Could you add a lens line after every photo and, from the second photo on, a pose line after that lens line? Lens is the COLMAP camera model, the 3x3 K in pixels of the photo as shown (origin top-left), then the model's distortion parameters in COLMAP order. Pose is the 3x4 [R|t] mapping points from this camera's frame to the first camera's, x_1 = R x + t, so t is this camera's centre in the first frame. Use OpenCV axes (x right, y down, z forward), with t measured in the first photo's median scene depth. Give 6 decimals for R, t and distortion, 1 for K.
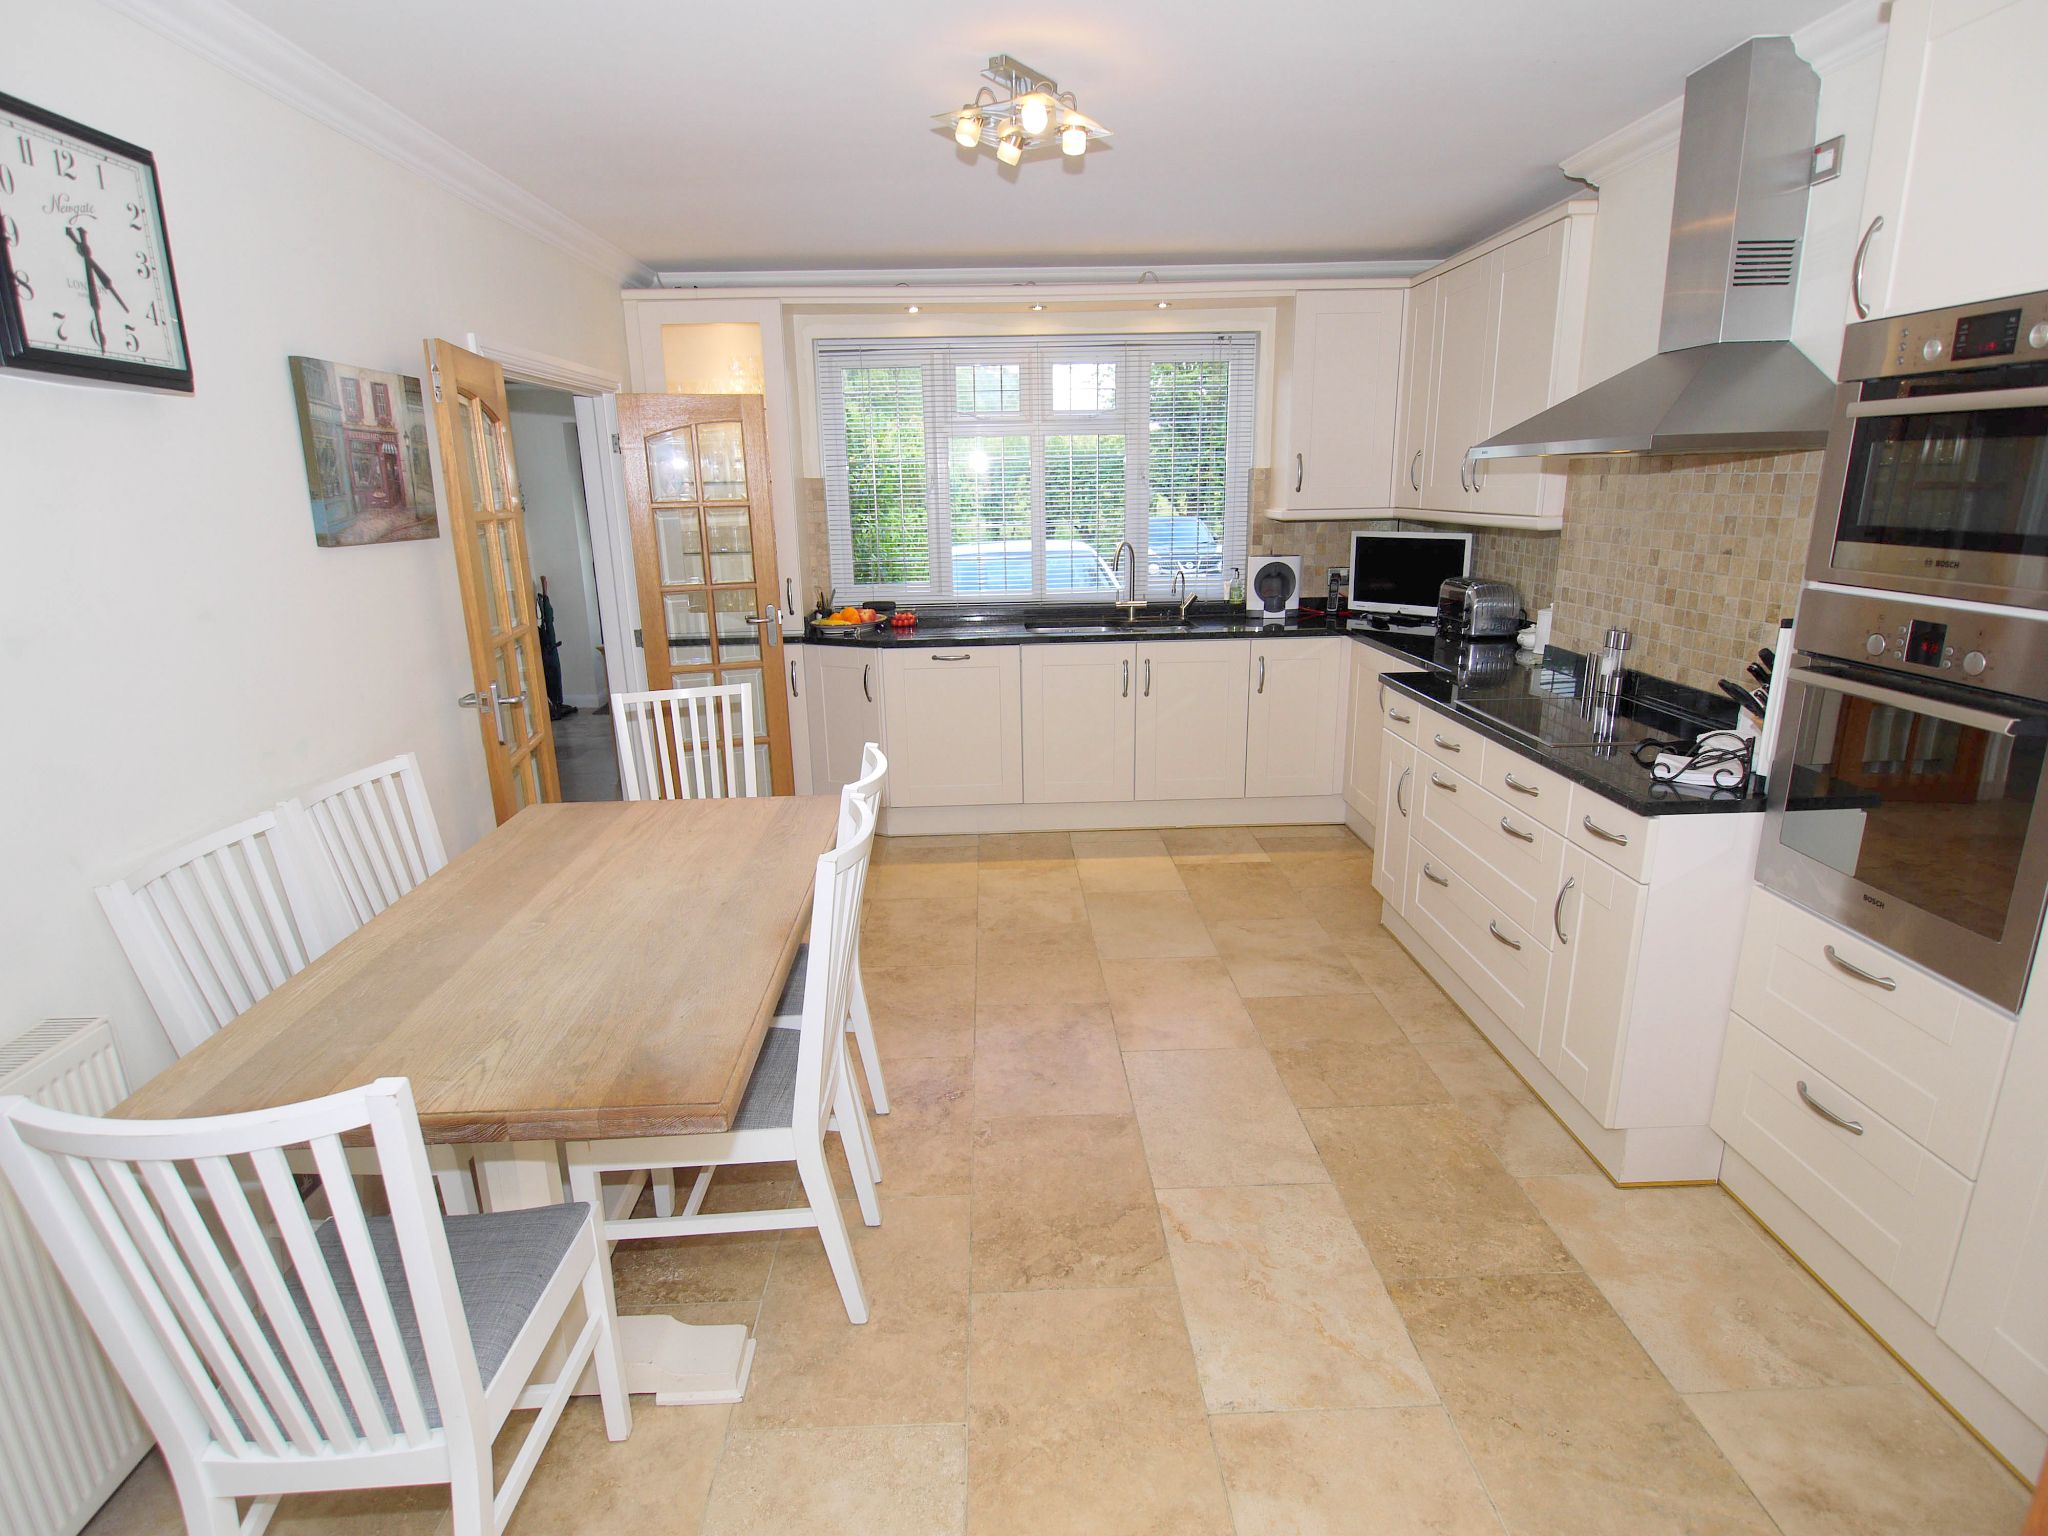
lens RADIAL K [[1078.2, 0, 1024.0], [0, 1078.2, 768.0], [0, 0, 1]] dist [-0.025232, 0.000078]
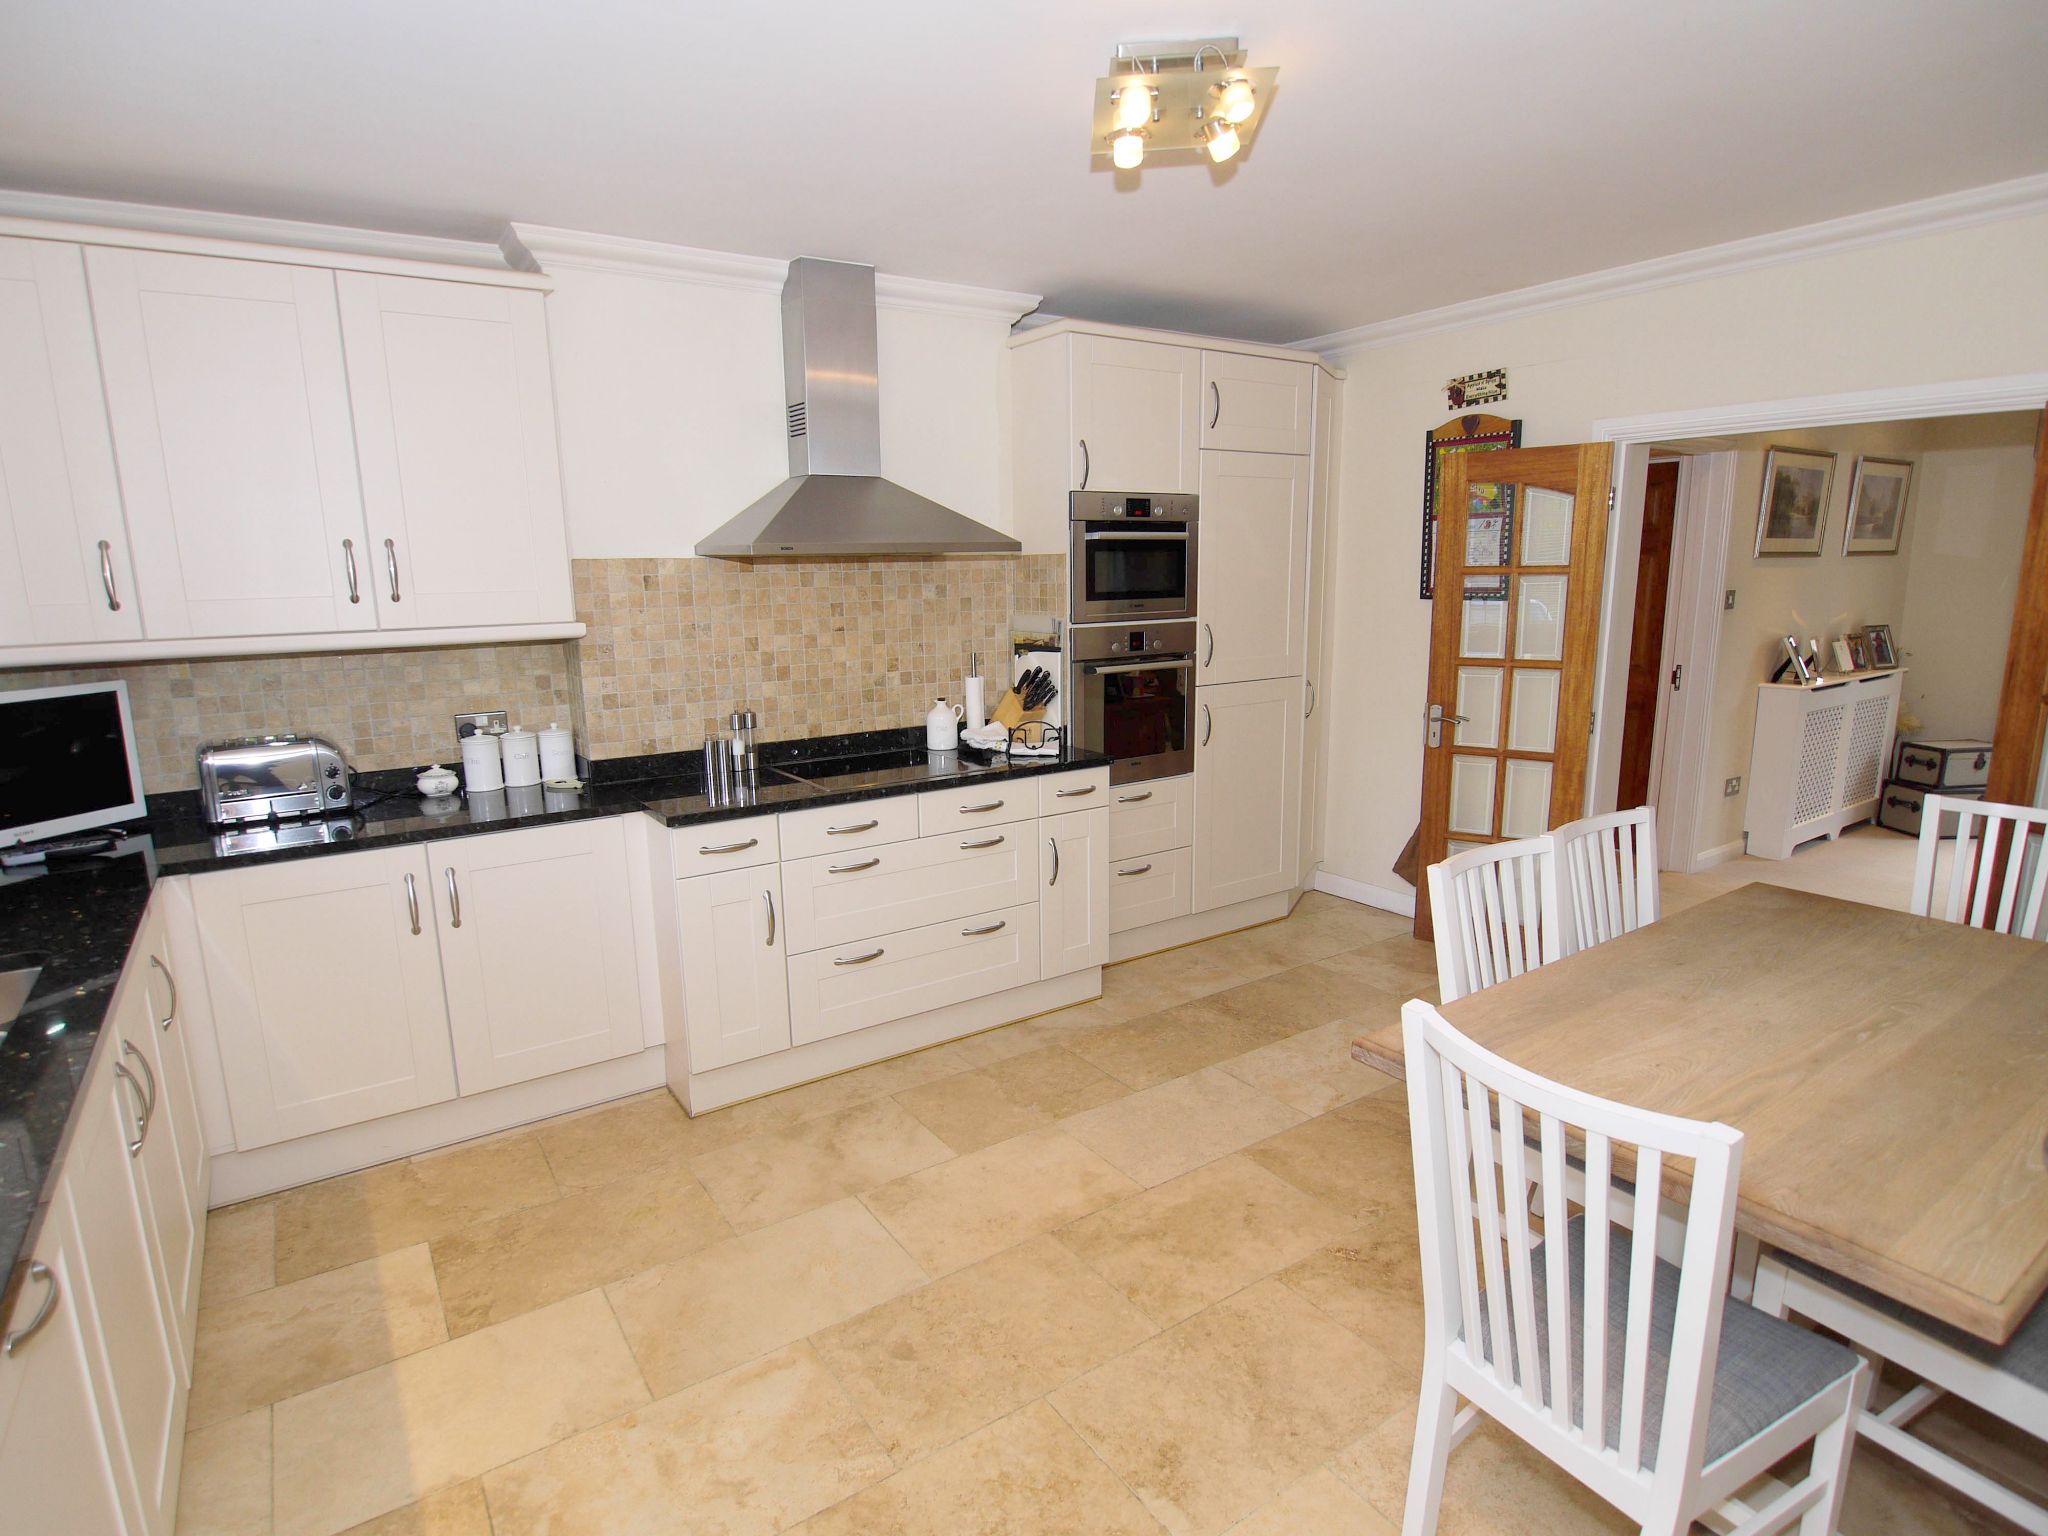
lens RADIAL K [[1041.4, 0, 1024.0], [0, 1041.4, 768.0], [0, 0, 1]] dist [0.001148, 0.000258]
pose [[-0.512389, -0.136379, 0.847855, -0.581385], [0.246970, 0.922196, 0.297590, -0.367365], [-0.822474, 0.361876, -0.438842, 1.419994]]
